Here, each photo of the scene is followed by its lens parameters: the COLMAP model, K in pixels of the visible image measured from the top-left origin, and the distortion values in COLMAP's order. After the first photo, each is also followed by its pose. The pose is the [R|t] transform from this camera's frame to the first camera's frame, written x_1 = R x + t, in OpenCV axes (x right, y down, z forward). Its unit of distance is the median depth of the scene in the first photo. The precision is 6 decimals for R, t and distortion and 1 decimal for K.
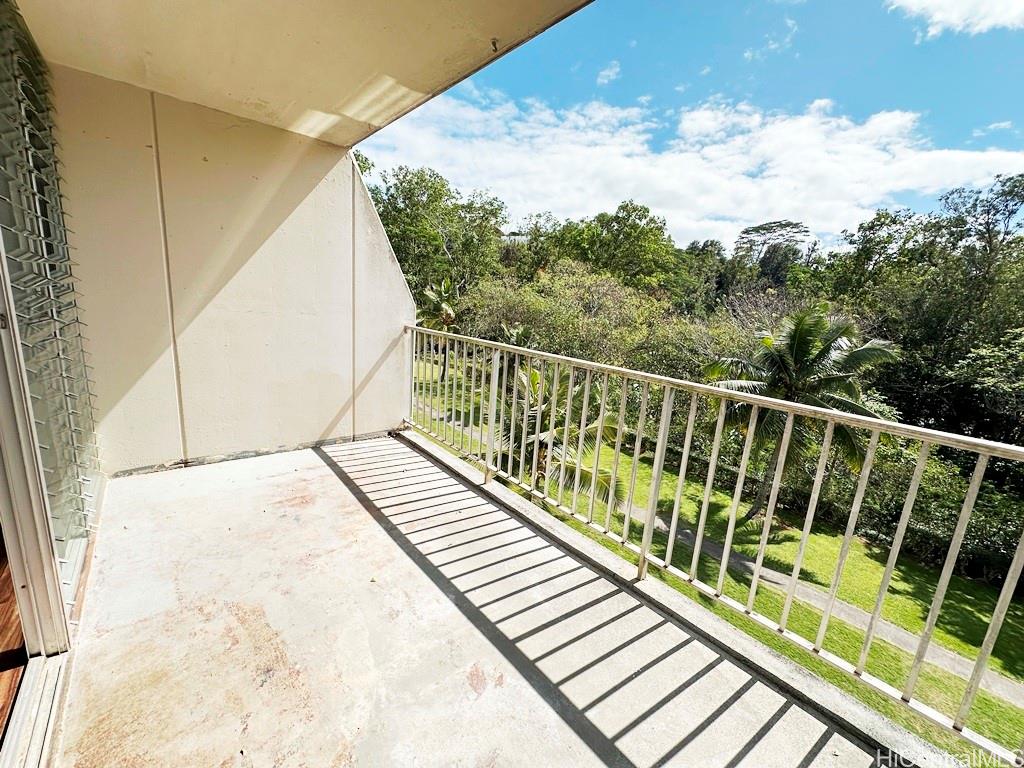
lens RADIAL K [[407.2, 0, 512.0], [0, 407.2, 384.0], [0, 0, 1]] dist [0.000143, -0.000119]
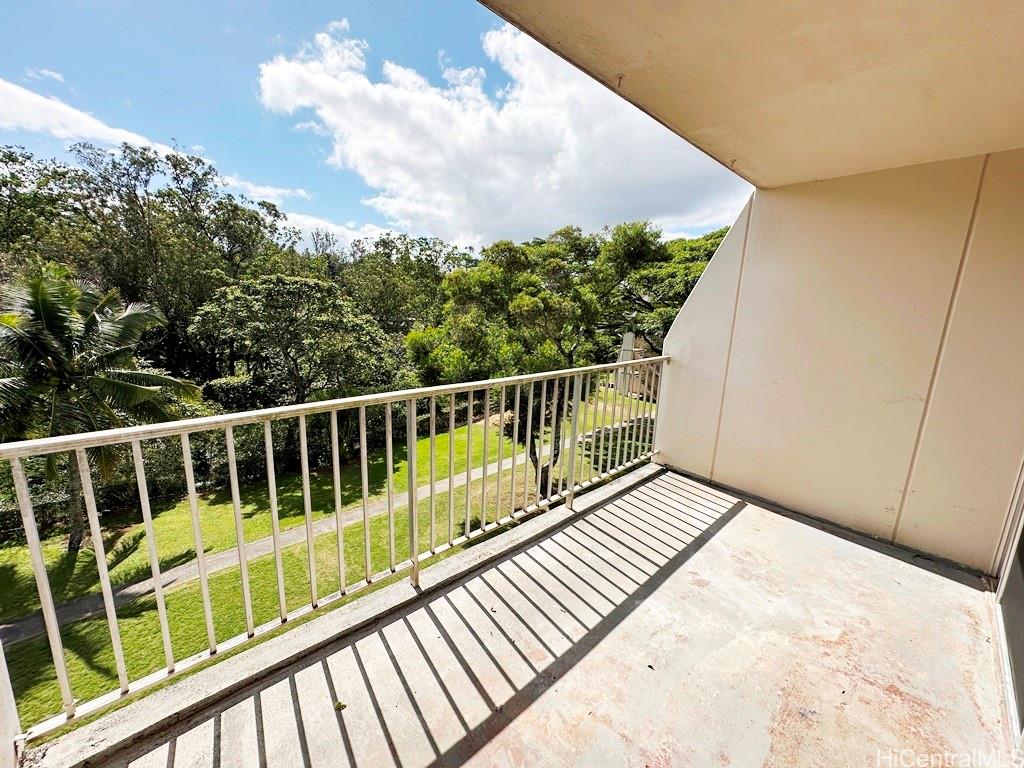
lens RADIAL K [[407.2, 0, 512.0], [0, 407.2, 384.0], [0, 0, 1]] dist [0.000143, -0.000119]
pose [[-0.032581, -0.267775, 0.962931, -0.142642], [0.166072, 0.948599, 0.269408, -0.054704], [-0.985575, 0.168694, 0.013563, 0.165905]]
